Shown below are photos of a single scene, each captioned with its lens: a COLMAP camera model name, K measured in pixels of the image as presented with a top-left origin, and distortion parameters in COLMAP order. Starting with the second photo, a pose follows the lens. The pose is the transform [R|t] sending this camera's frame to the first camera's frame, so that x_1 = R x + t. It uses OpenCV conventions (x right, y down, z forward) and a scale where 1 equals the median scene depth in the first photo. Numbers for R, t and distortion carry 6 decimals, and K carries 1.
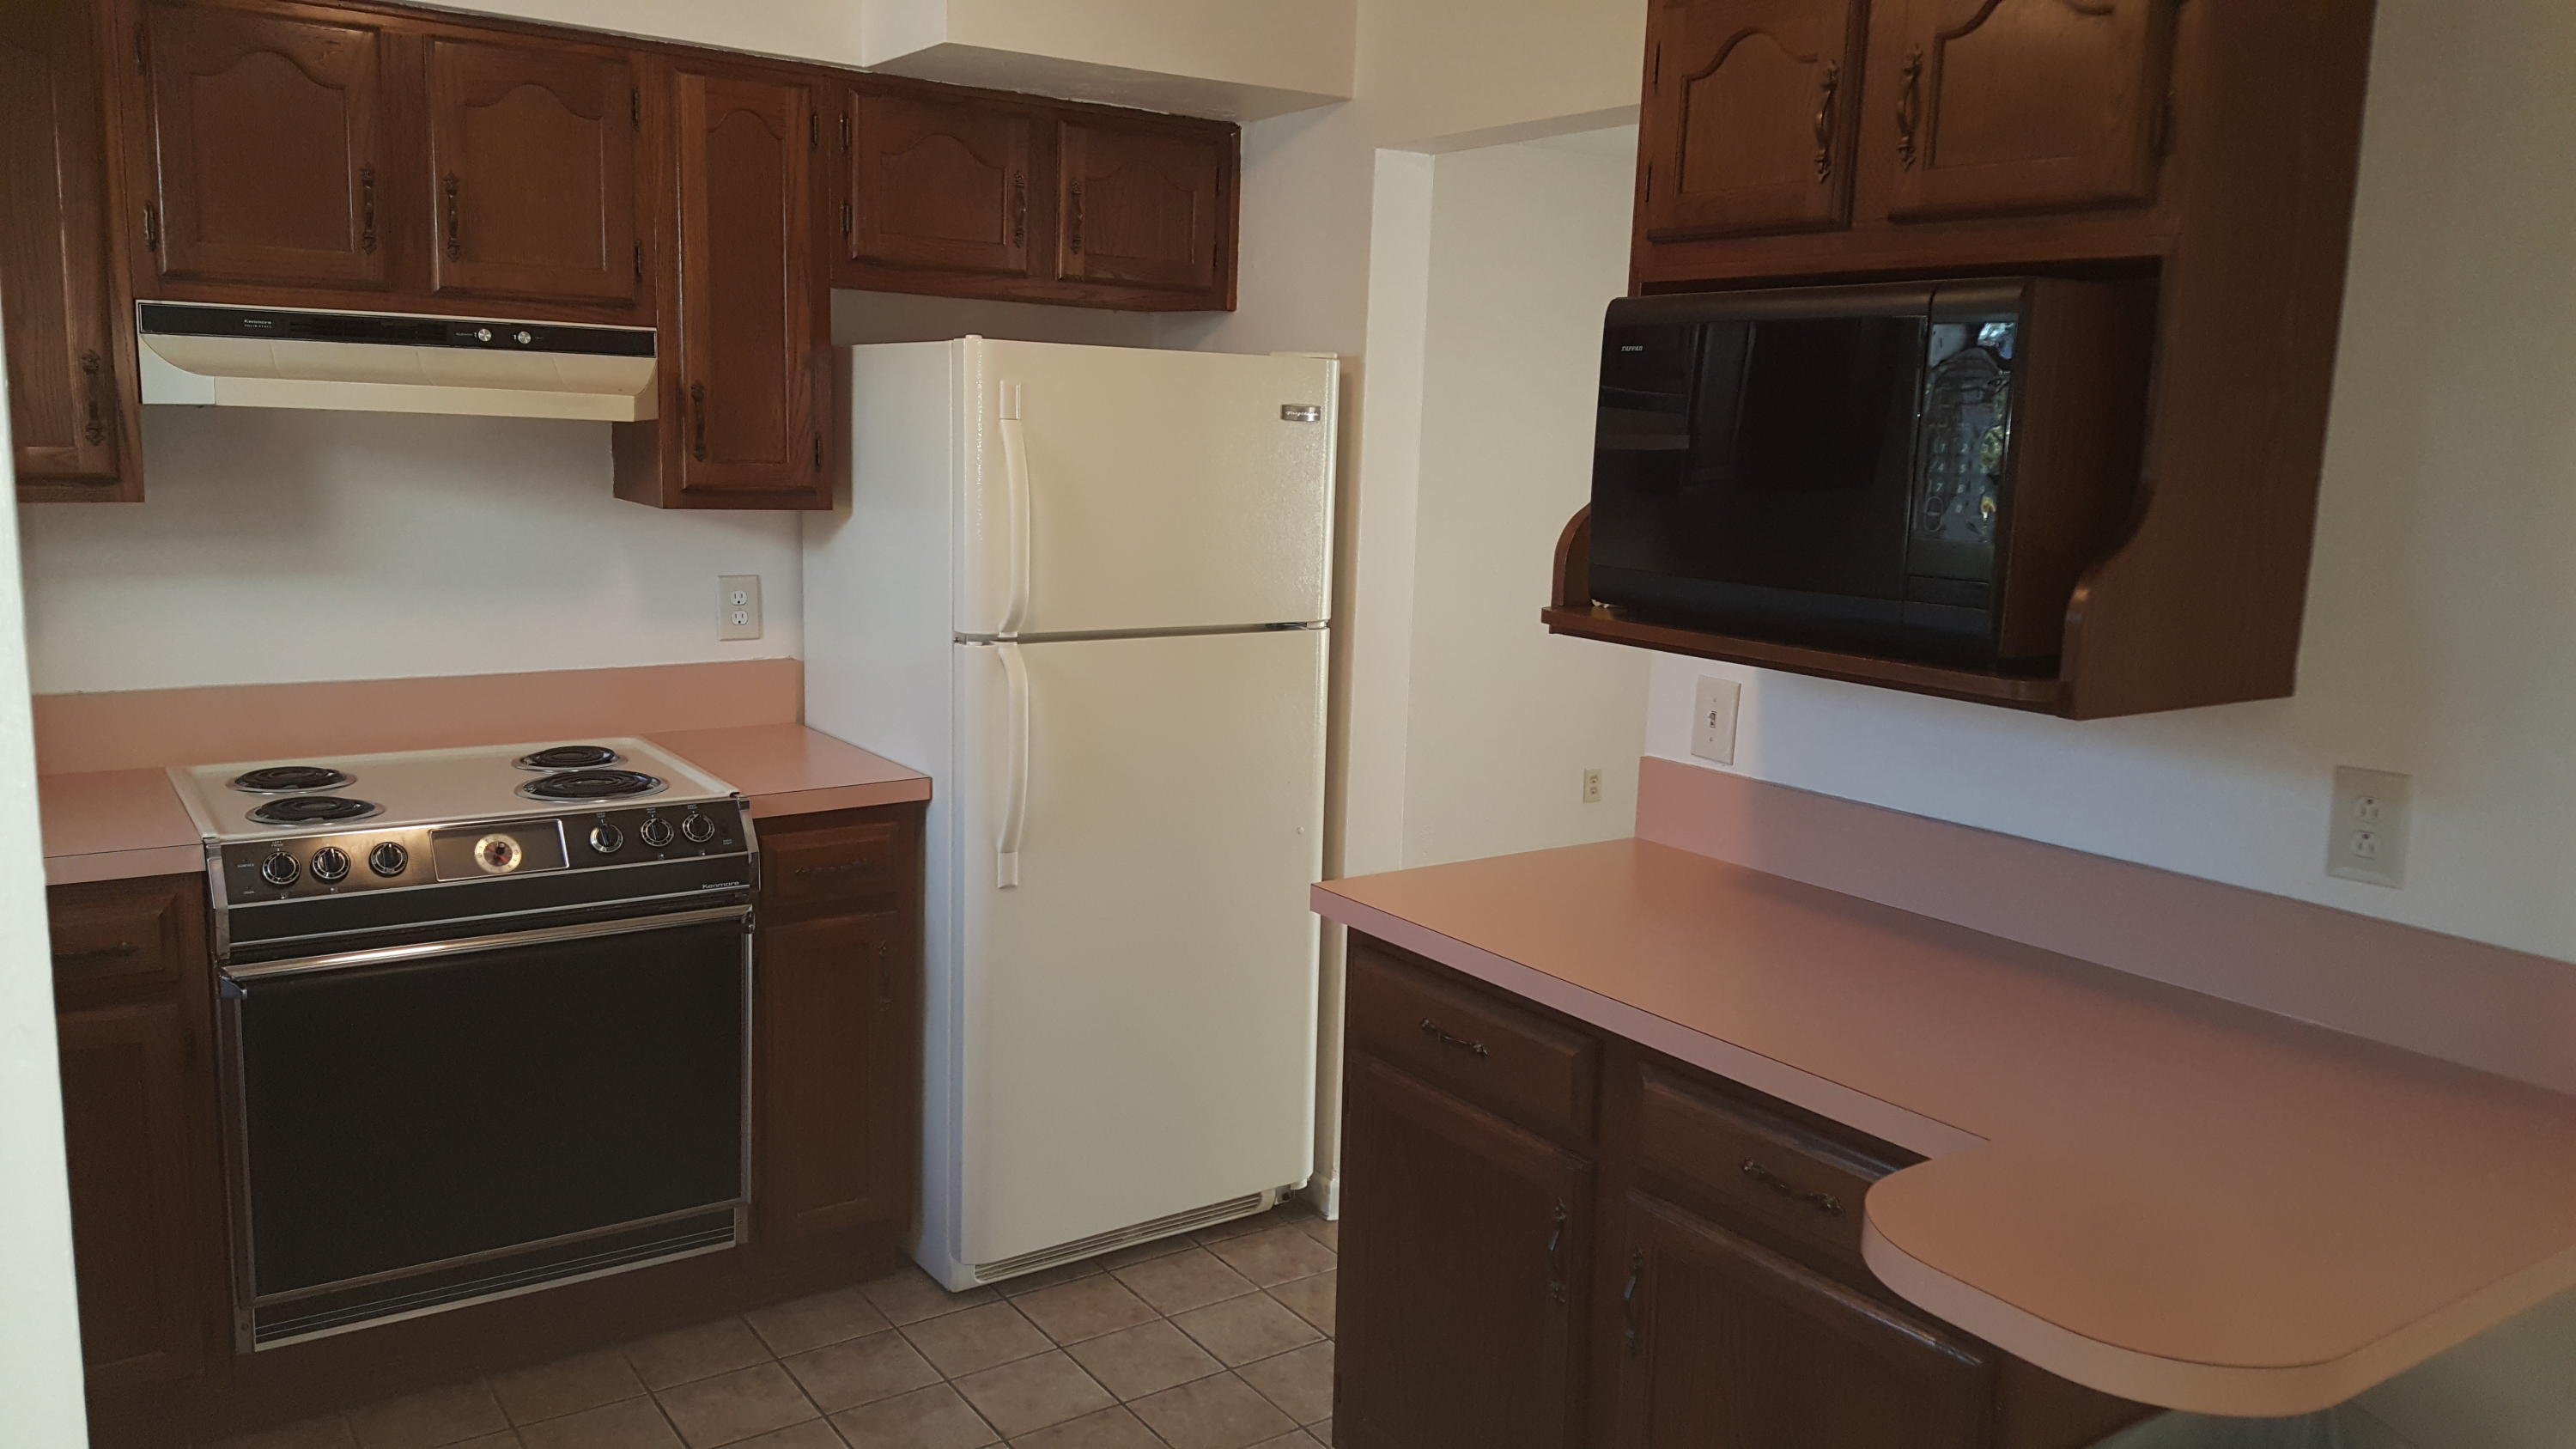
lens RADIAL K [[1882.6, 0, 1260.5], [0, 1882.6, 731.2], [0, 0, 1]] dist [0.155868, -0.291708]
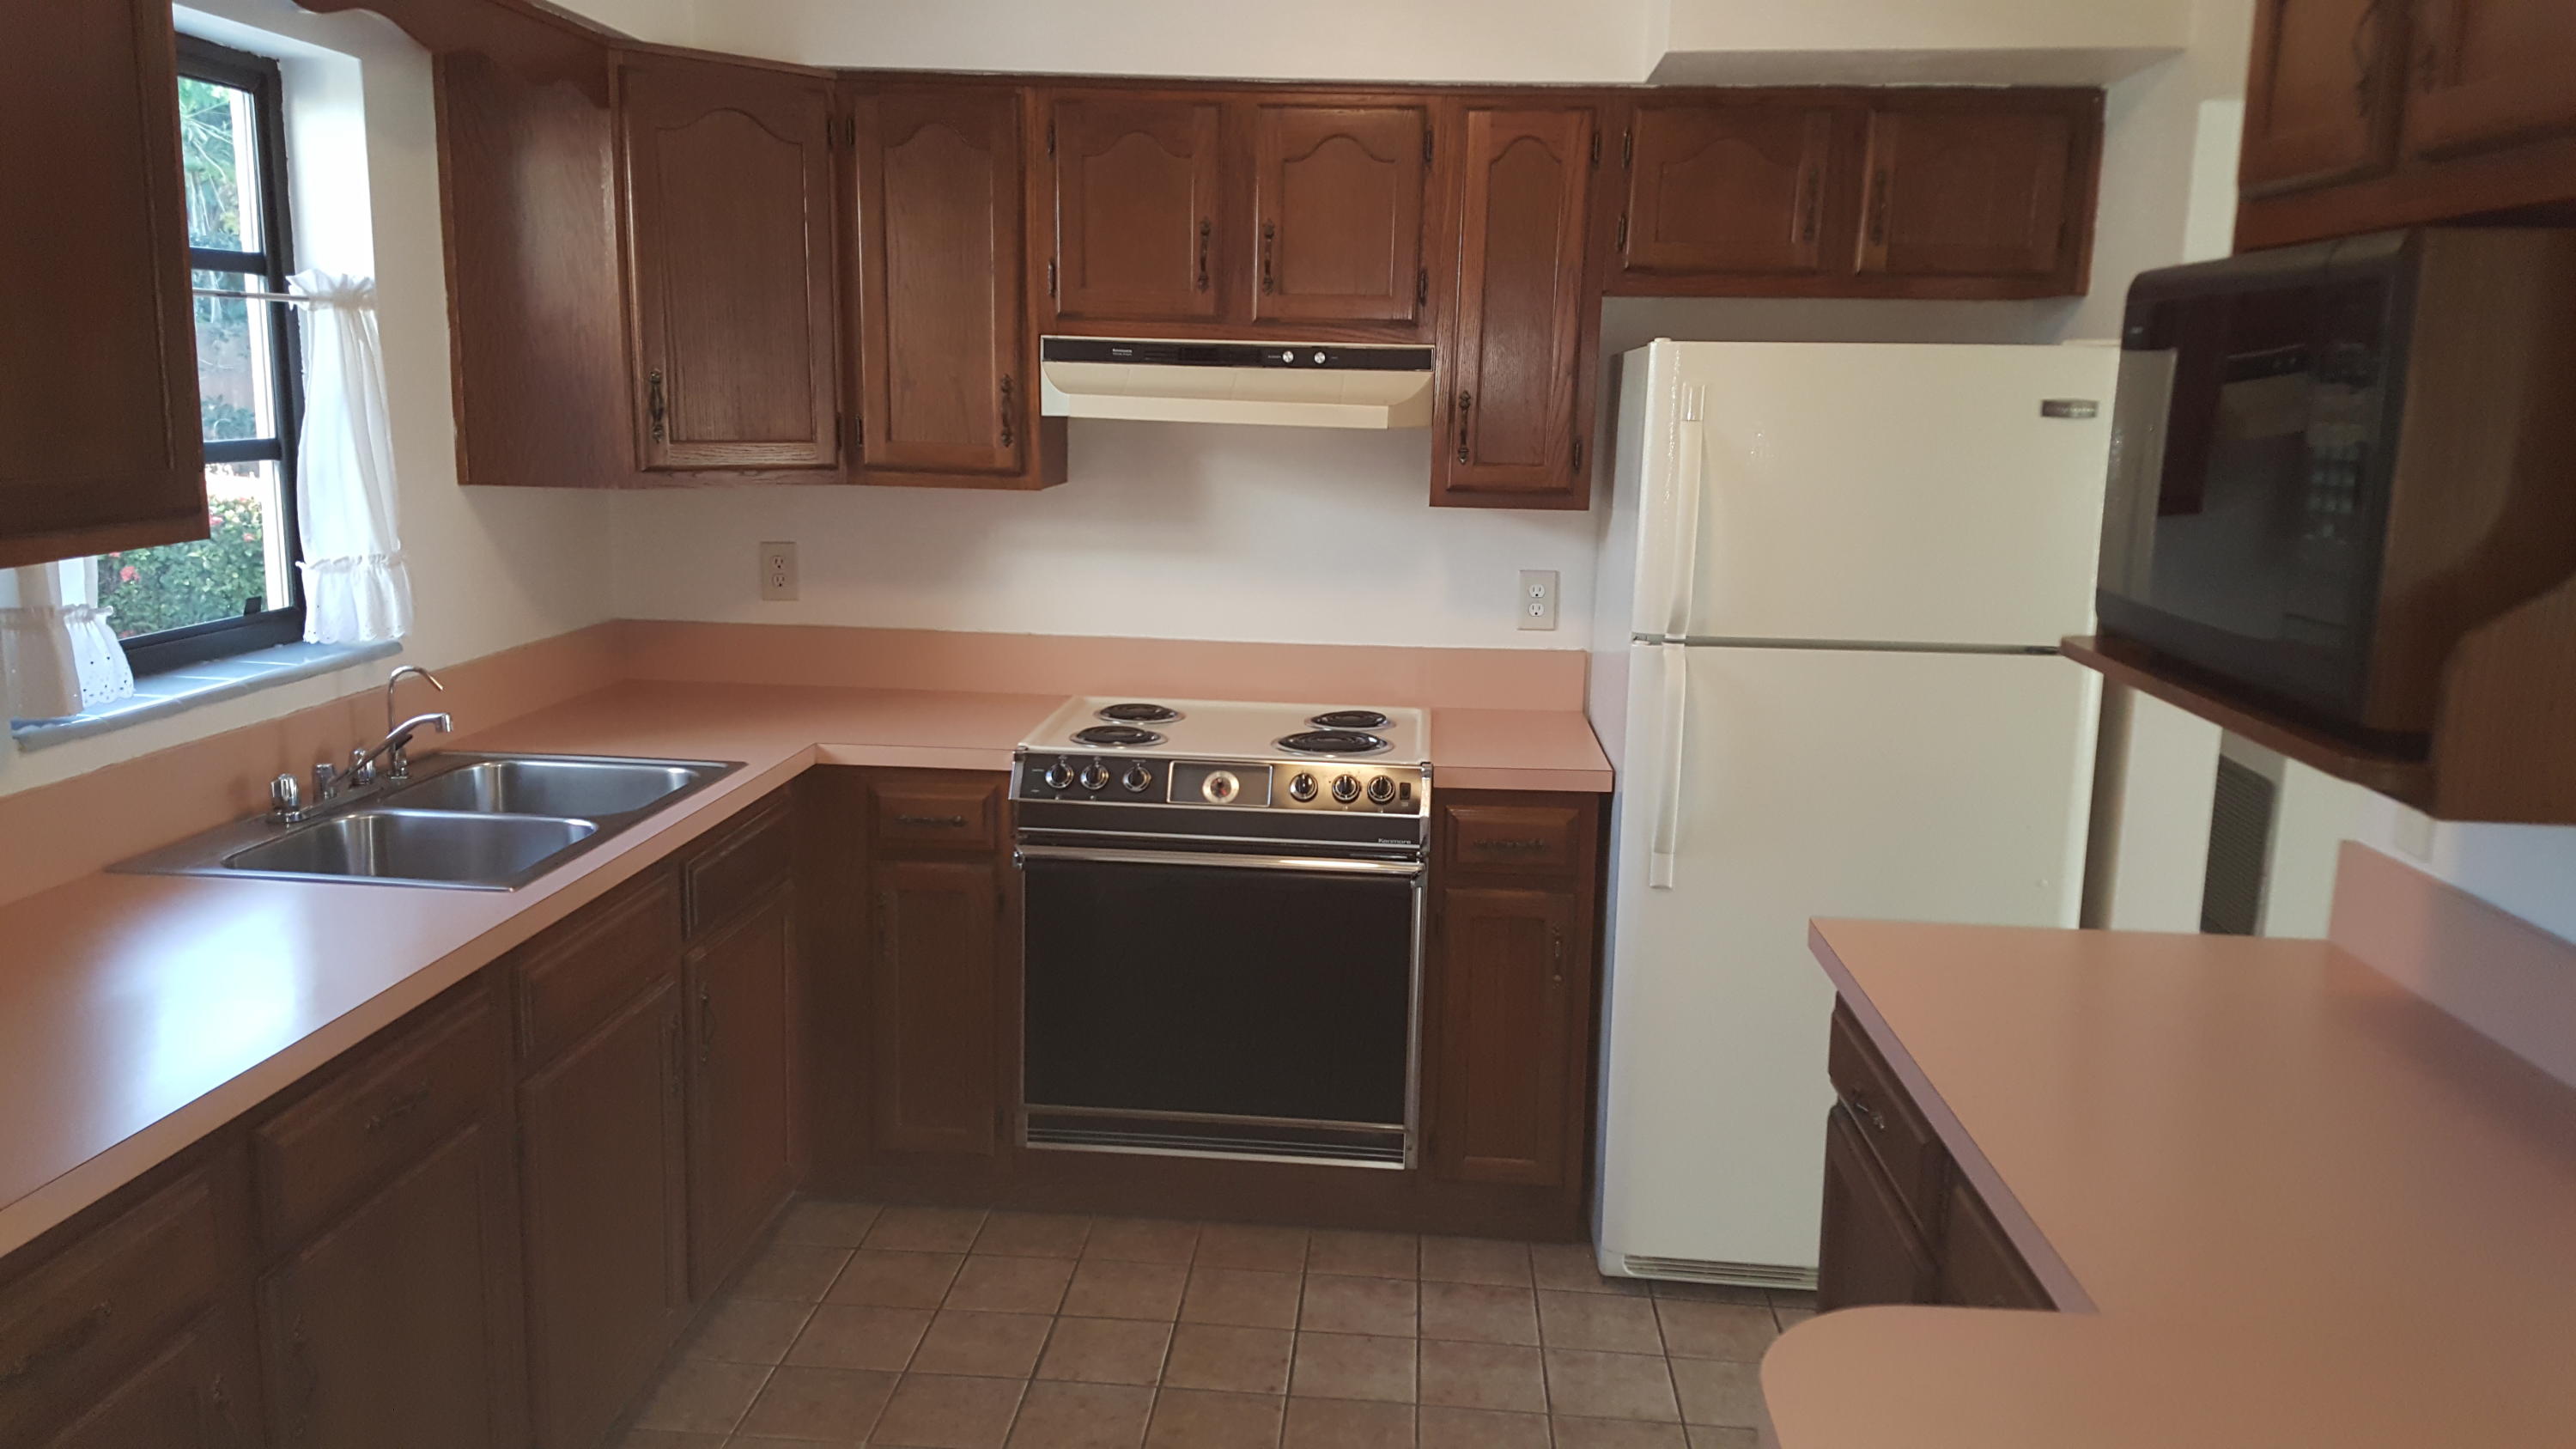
lens RADIAL K [[1882.6, 0, 1260.5], [0, 1882.6, 731.2], [0, 0, 1]] dist [0.155868, -0.291708]
pose [[0.771257, 0.099095, -0.628763, 0.341273], [-0.101154, 0.994335, 0.032633, -0.011751], [0.628435, 0.038433, 0.776912, 0.084860]]
